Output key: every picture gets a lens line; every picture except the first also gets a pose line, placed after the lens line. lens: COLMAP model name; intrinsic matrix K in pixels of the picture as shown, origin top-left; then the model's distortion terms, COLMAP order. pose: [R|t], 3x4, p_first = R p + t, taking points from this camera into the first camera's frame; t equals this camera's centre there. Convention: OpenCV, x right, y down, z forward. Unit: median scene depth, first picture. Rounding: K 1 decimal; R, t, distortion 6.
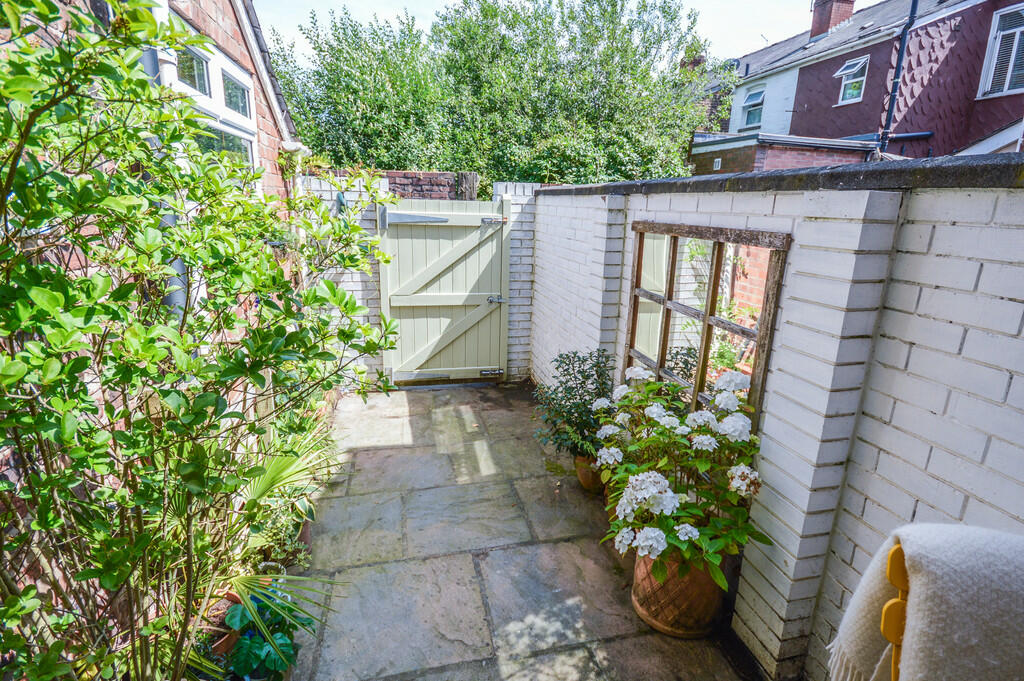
lens RADIAL K [[537.5, 0, 515.7], [0, 537.5, 339.2], [0, 0, 1]] dist [0.000658, -0.000021]
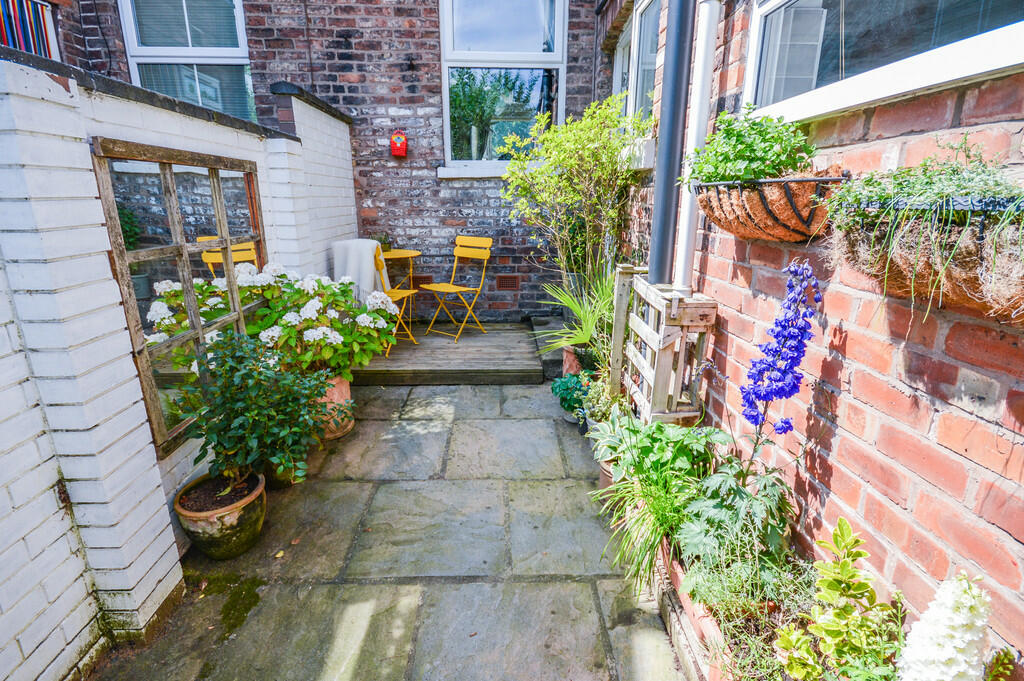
lens RADIAL K [[537.5, 0, 511.3], [0, 537.5, 347.3], [0, 0, 1]] dist [0.000658, -0.000021]
pose [[-0.981466, -0.084583, 0.171959, -0.383293], [0.014736, 0.861355, 0.507789, -0.370592], [-0.191068, 0.500912, -0.844145, 1.792861]]
